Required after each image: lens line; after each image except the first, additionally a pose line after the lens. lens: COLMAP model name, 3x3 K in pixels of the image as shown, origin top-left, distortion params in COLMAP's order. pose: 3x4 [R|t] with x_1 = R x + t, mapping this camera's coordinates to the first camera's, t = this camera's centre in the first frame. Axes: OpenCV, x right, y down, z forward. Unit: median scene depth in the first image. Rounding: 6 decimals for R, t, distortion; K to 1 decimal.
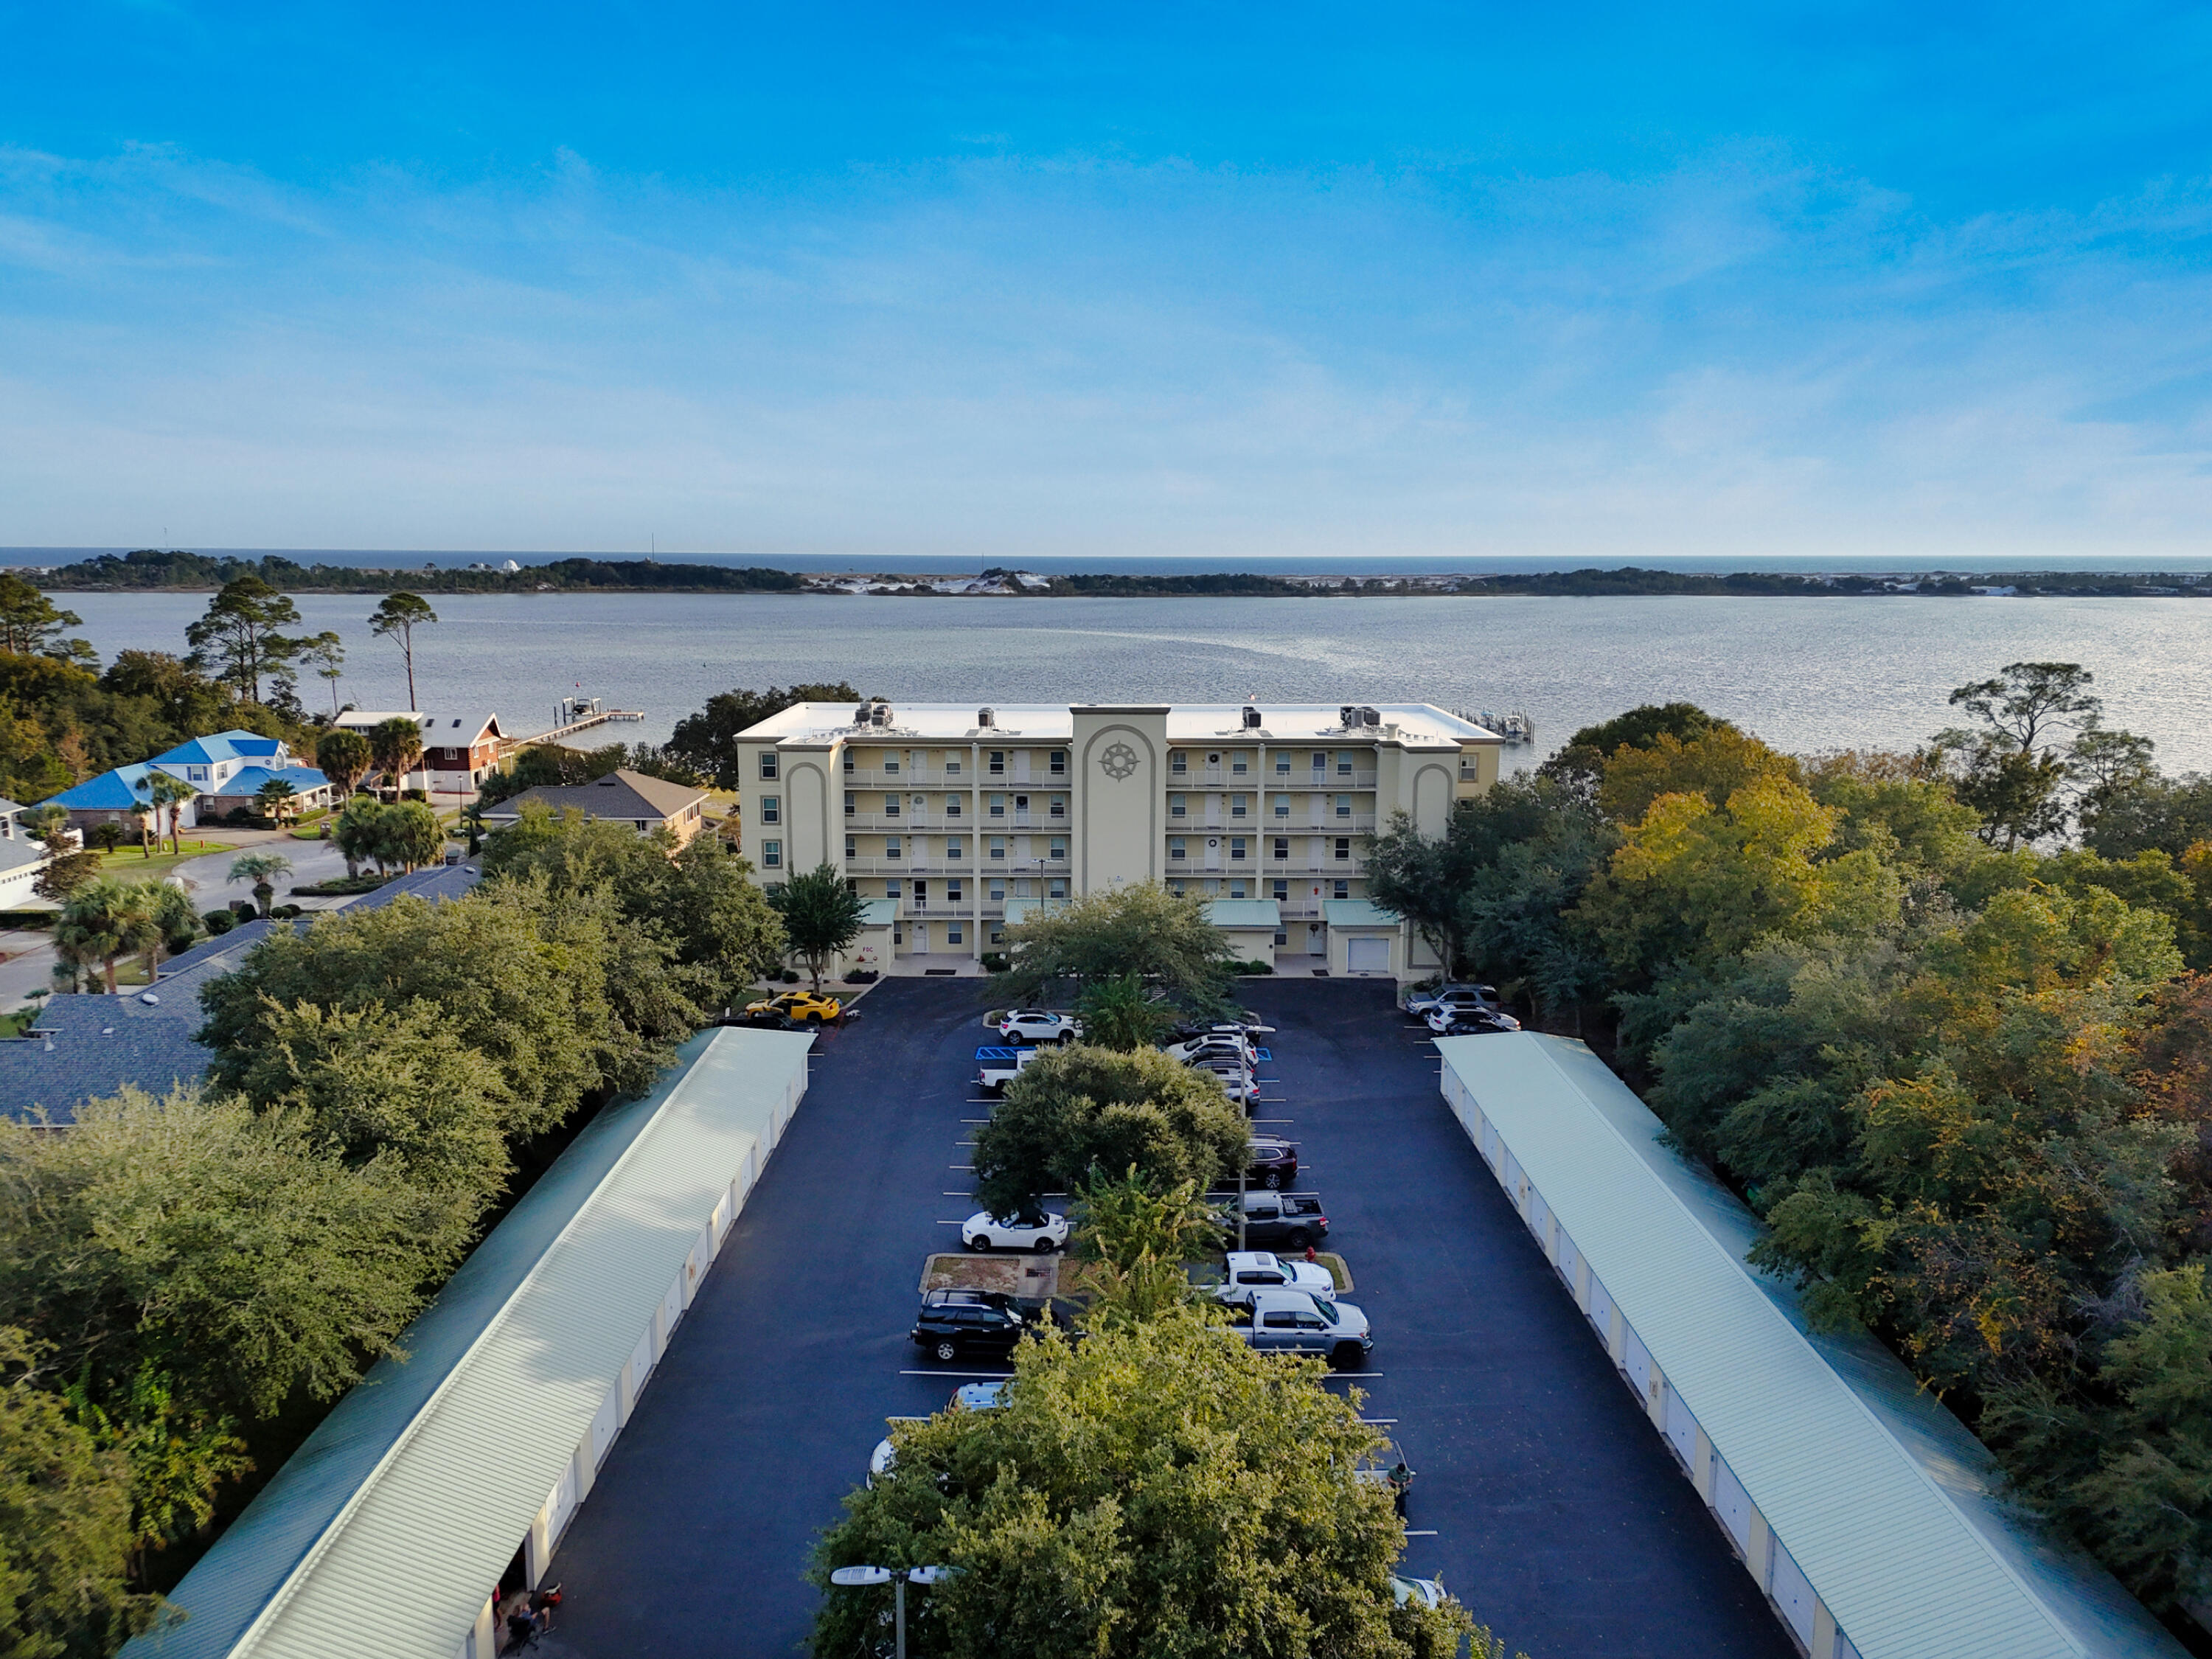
lens RADIAL K [[1617.6, 0, 1129.1], [0, 1617.6, 848.4], [0, 0, 1]] dist [0.056077, -0.046834]
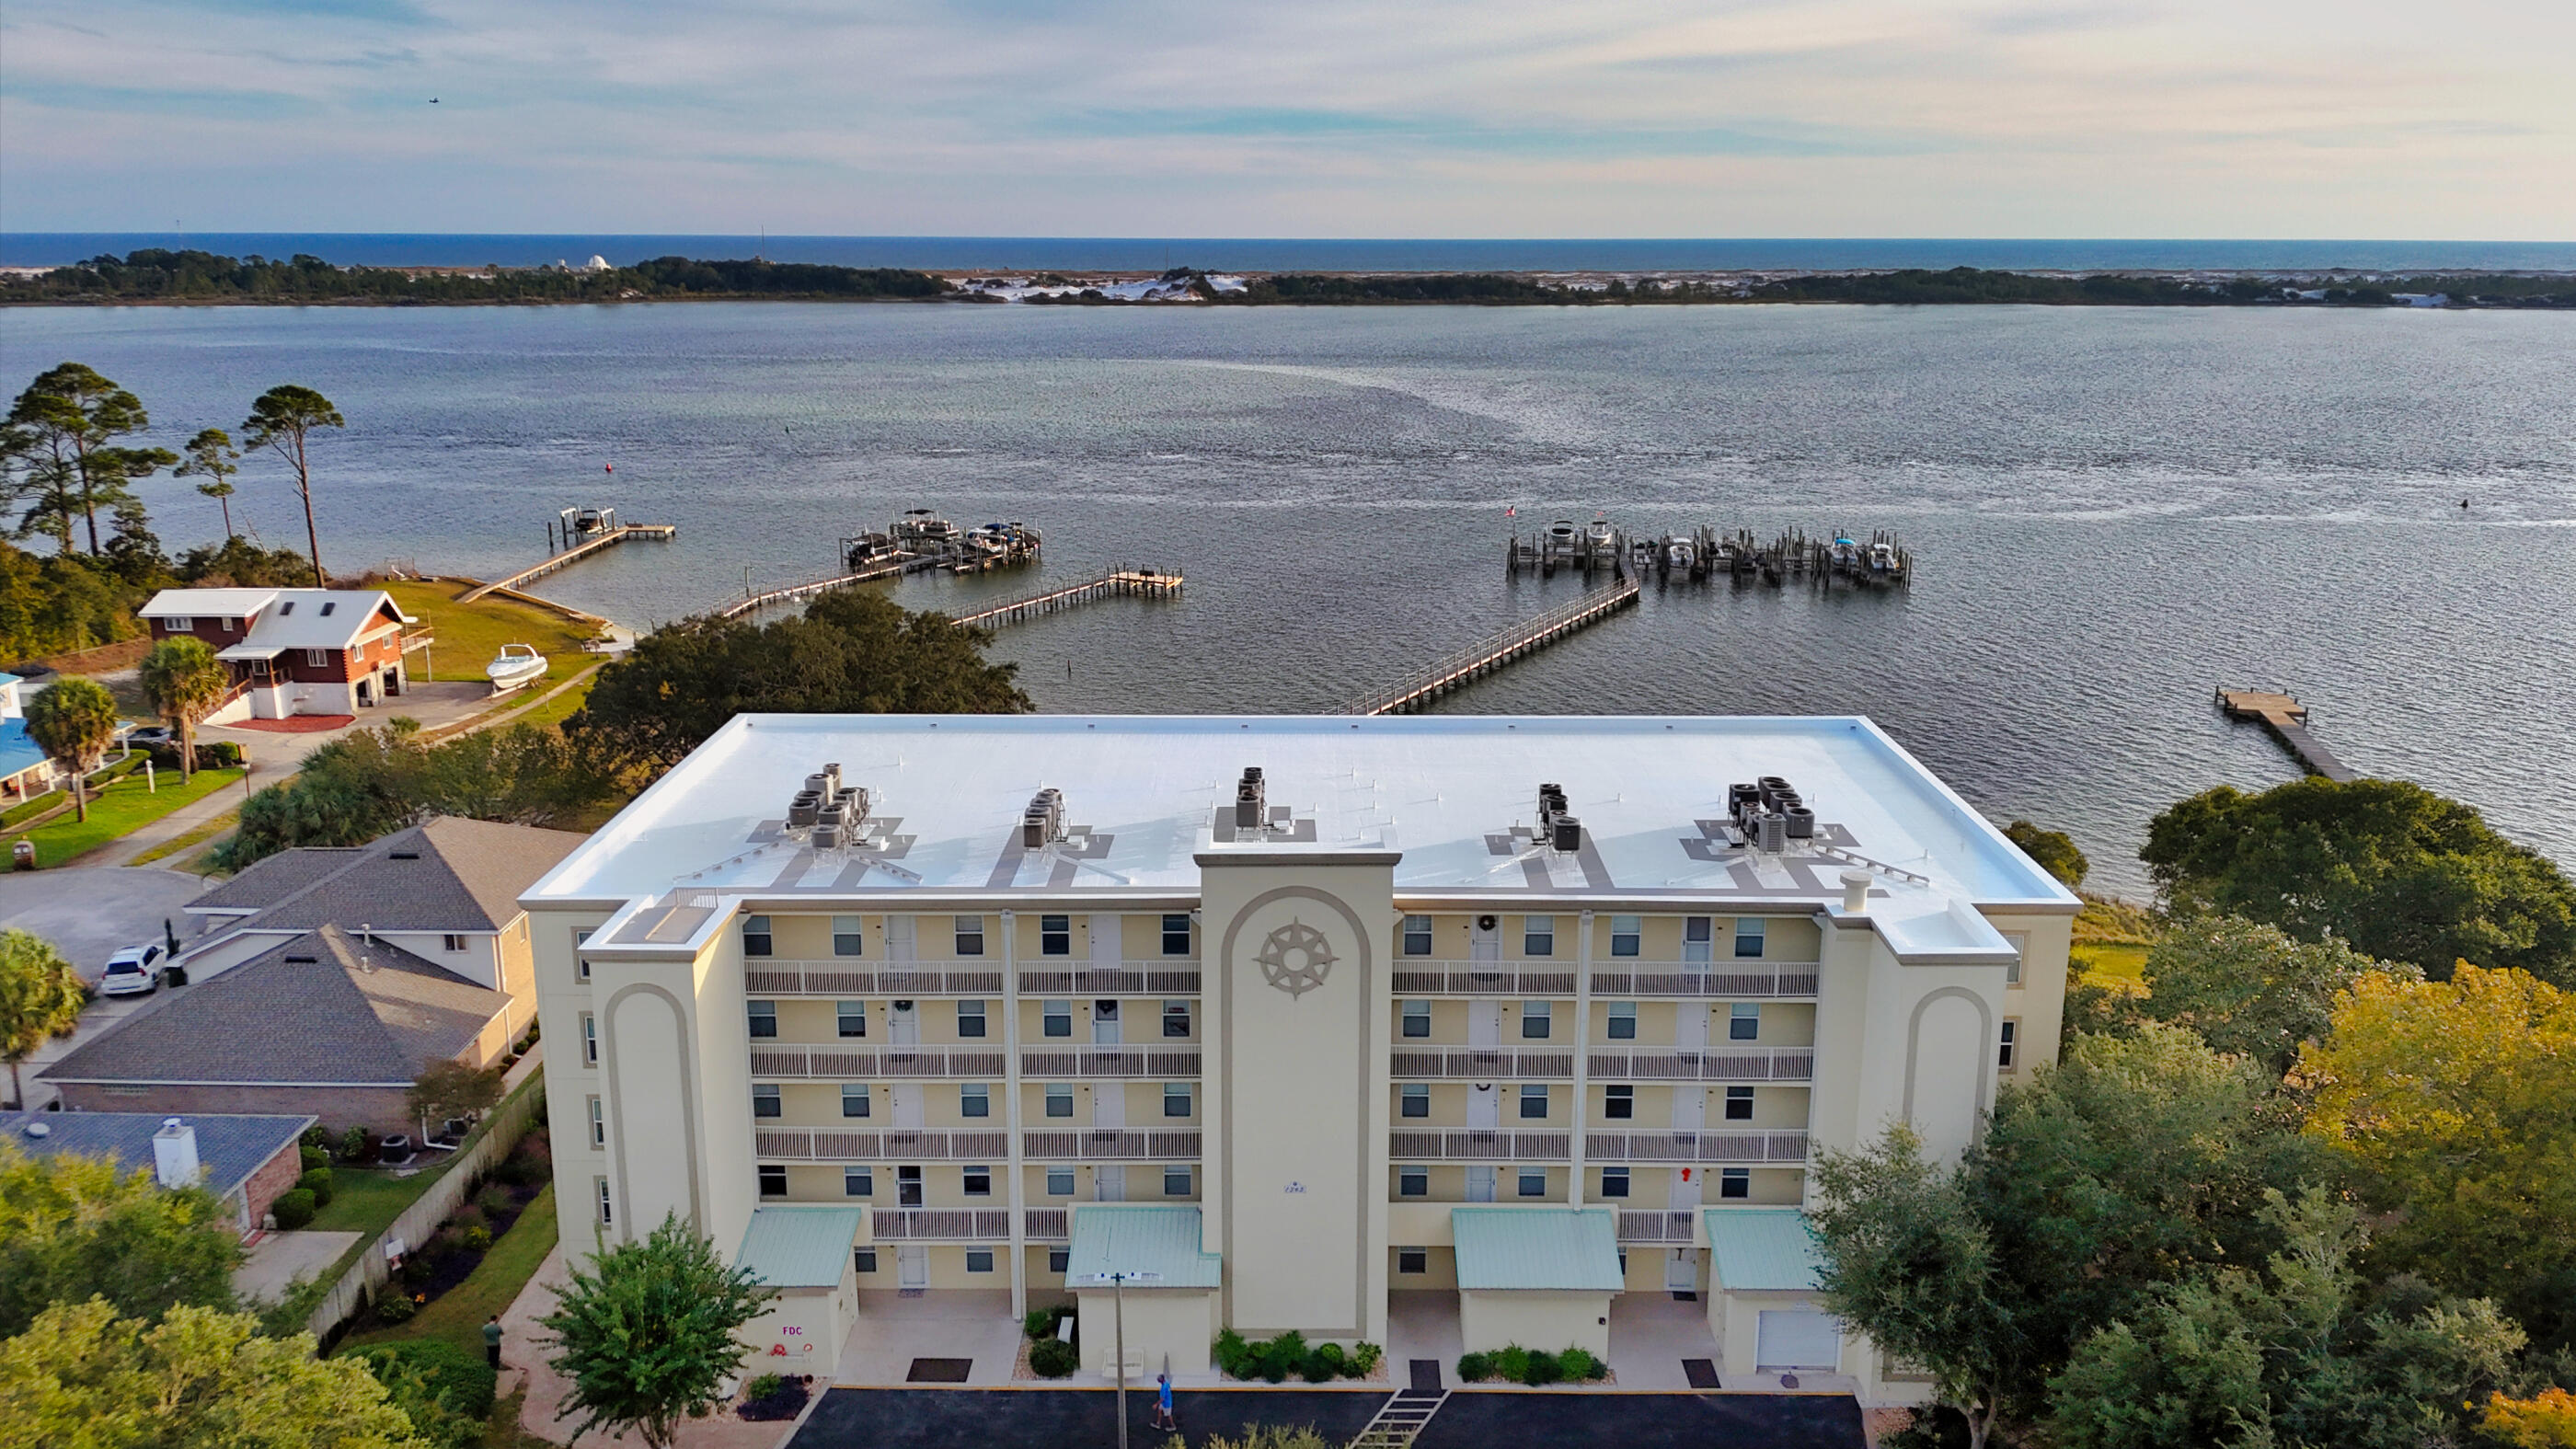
lens RADIAL K [[1883.0, 0, 1312.5], [0, 1883.0, 728.4], [0, 0, 1]] dist [0.045689, -0.049208]
pose [[0.999845, 0.003481, -0.017231, 0.006452], [-0.002167, 0.997130, 0.075684, -0.129782], [0.017445, -0.075635, 0.996983, 0.338850]]
